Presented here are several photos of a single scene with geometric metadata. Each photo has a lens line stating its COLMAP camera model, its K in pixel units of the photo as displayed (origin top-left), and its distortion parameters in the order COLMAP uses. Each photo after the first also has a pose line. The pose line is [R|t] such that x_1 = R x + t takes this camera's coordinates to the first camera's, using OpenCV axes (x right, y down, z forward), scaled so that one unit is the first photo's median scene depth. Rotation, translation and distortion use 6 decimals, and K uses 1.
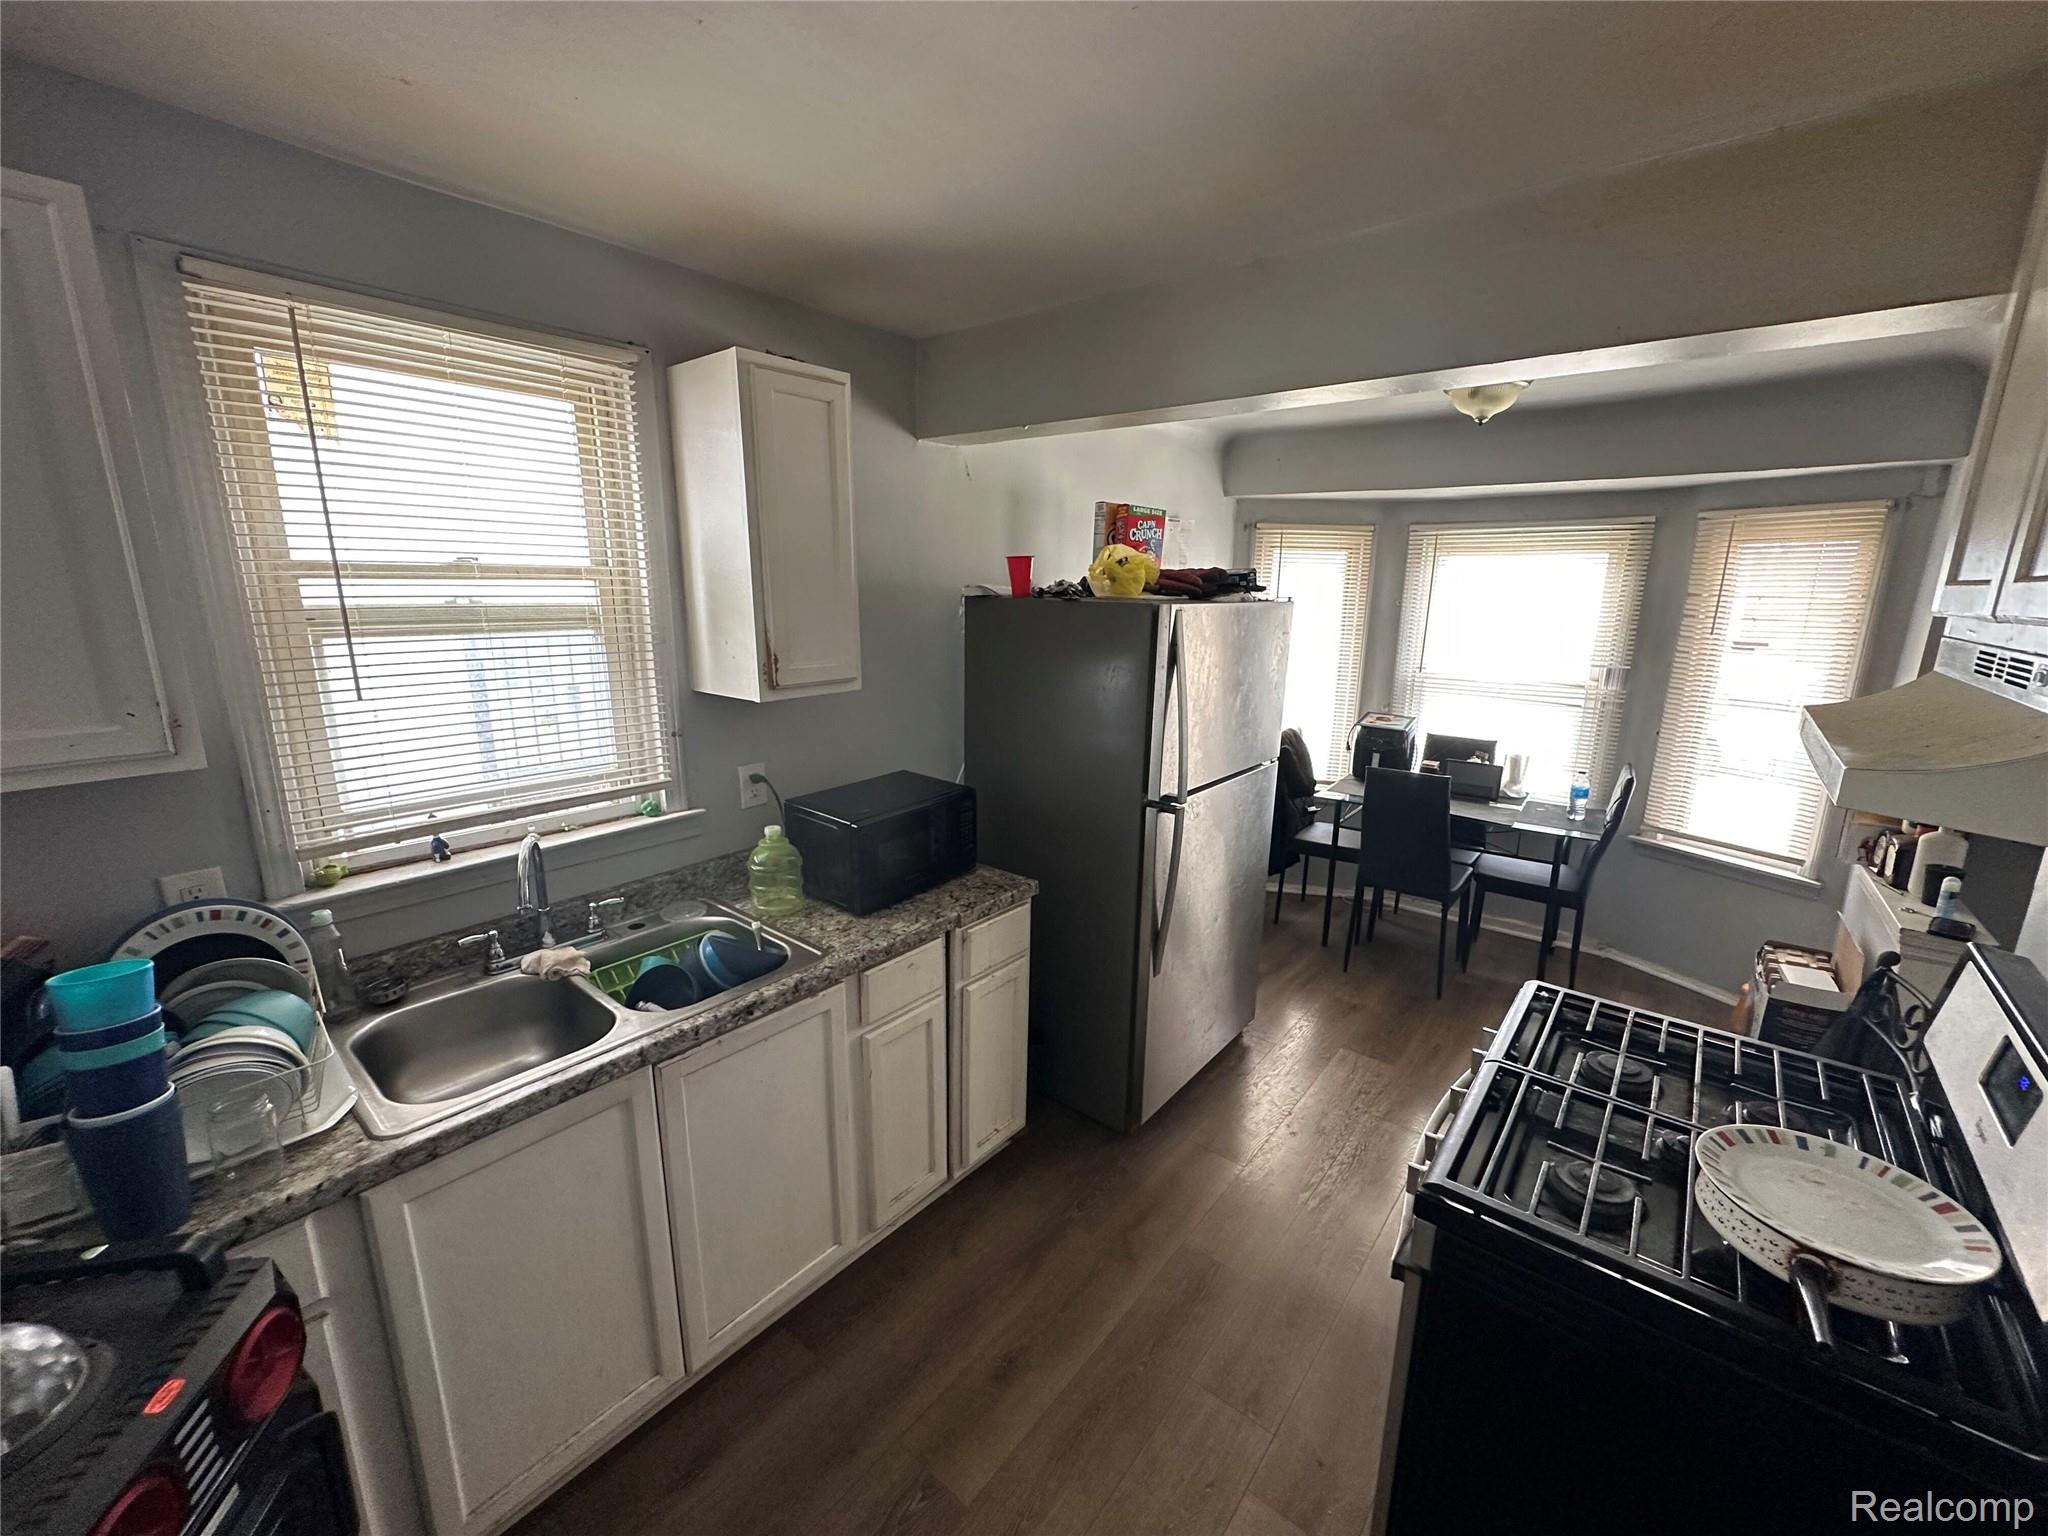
lens RADIAL K [[820.1, 0, 1030.2], [0, 820.1, 767.7], [0, 0, 1]] dist [-0.005221, 0.001083]
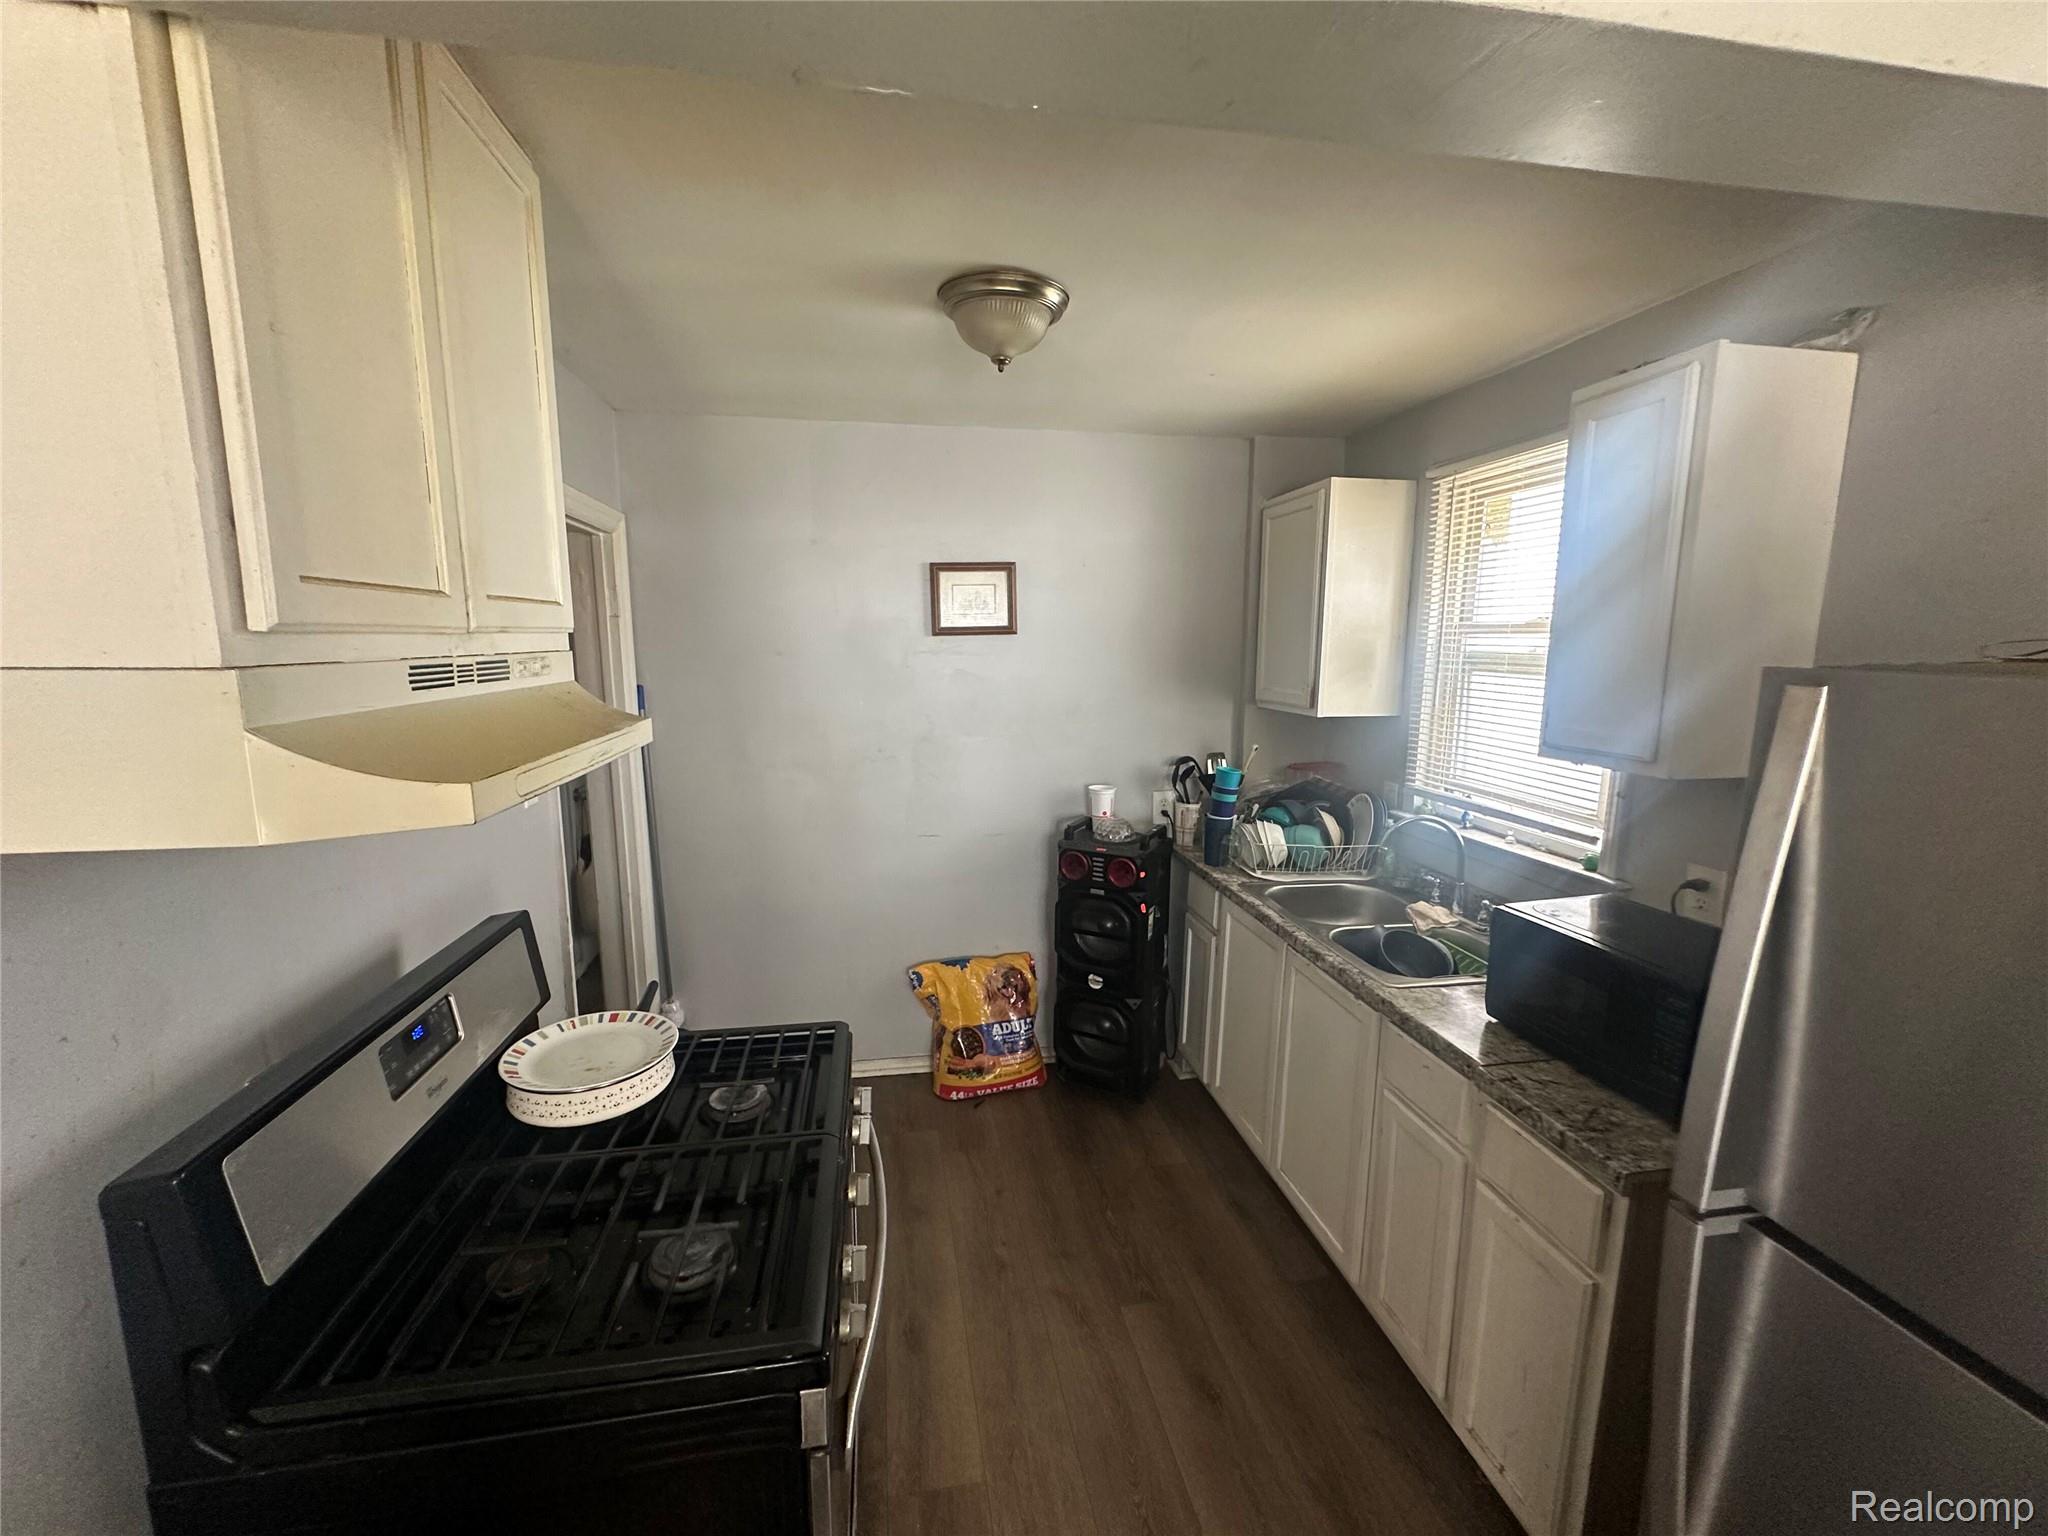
lens RADIAL K [[820.1, 0, 1020.5], [0, 820.1, 770.1], [0, 0, 1]] dist [-0.005221, 0.001083]
pose [[-0.652680, 0.104967, -0.750327, 0.775682], [-0.183610, 0.938919, 0.291065, -0.233216], [0.735048, 0.327740, -0.593540, 1.136171]]
